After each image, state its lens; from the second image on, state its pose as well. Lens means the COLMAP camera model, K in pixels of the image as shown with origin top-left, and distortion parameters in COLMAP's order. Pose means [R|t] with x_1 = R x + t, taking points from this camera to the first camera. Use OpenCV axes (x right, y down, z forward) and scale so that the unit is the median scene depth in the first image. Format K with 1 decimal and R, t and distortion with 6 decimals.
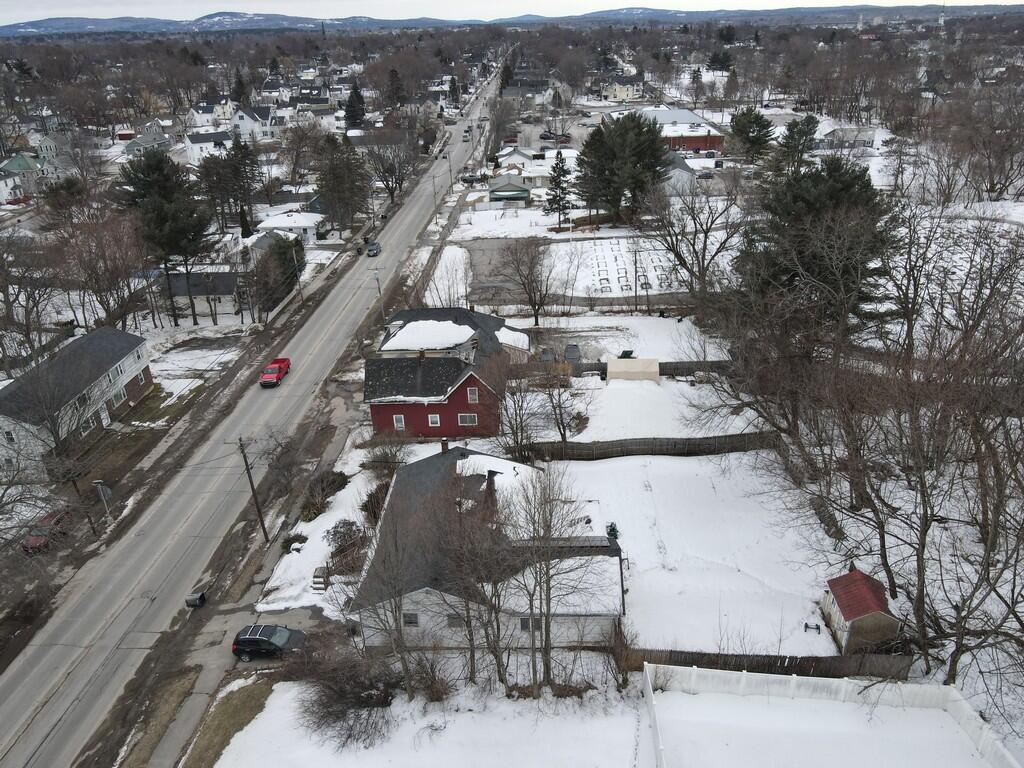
lens RADIAL K [[752.0, 0, 511.6], [0, 752.0, 380.6], [0, 0, 1]] dist [-0.005843, 0.033915]
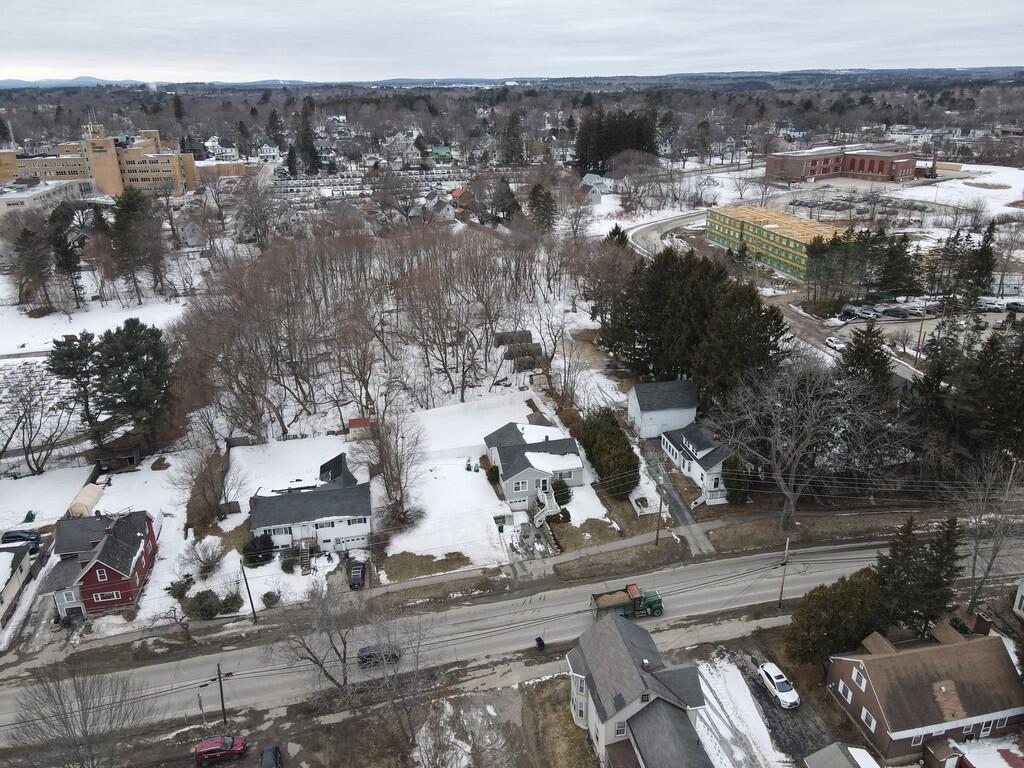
lens RADIAL K [[752.0, 0, 511.6], [0, 752.0, 380.6], [0, 0, 1]] dist [-0.005843, 0.033915]
pose [[-0.237371, -0.334760, 0.911916, -1.341257], [0.440850, 0.799388, 0.408204, -0.453473], [-0.865625, 0.498914, -0.042172, 0.306619]]
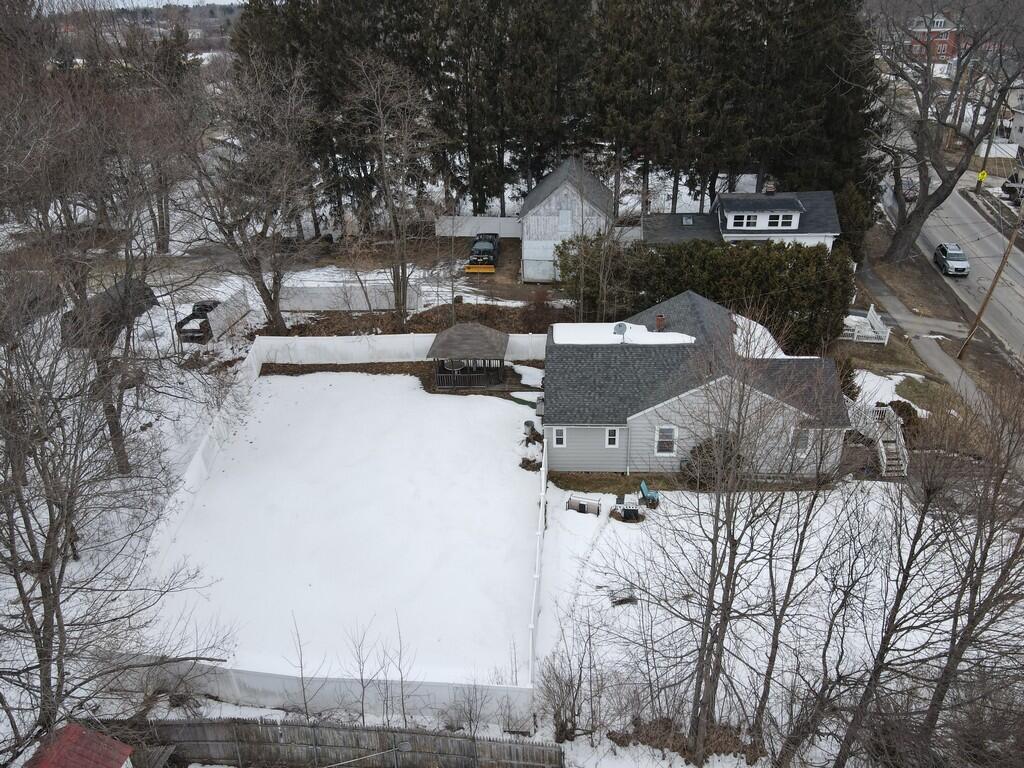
lens RADIAL K [[752.0, 0, 511.6], [0, 752.0, 380.6], [0, 0, 1]] dist [-0.005843, 0.033915]
pose [[-0.997201, 0.027432, 0.069546, 0.078967], [0.071961, 0.604391, 0.793431, -0.139034], [-0.020267, 0.796215, -0.604674, 0.622347]]
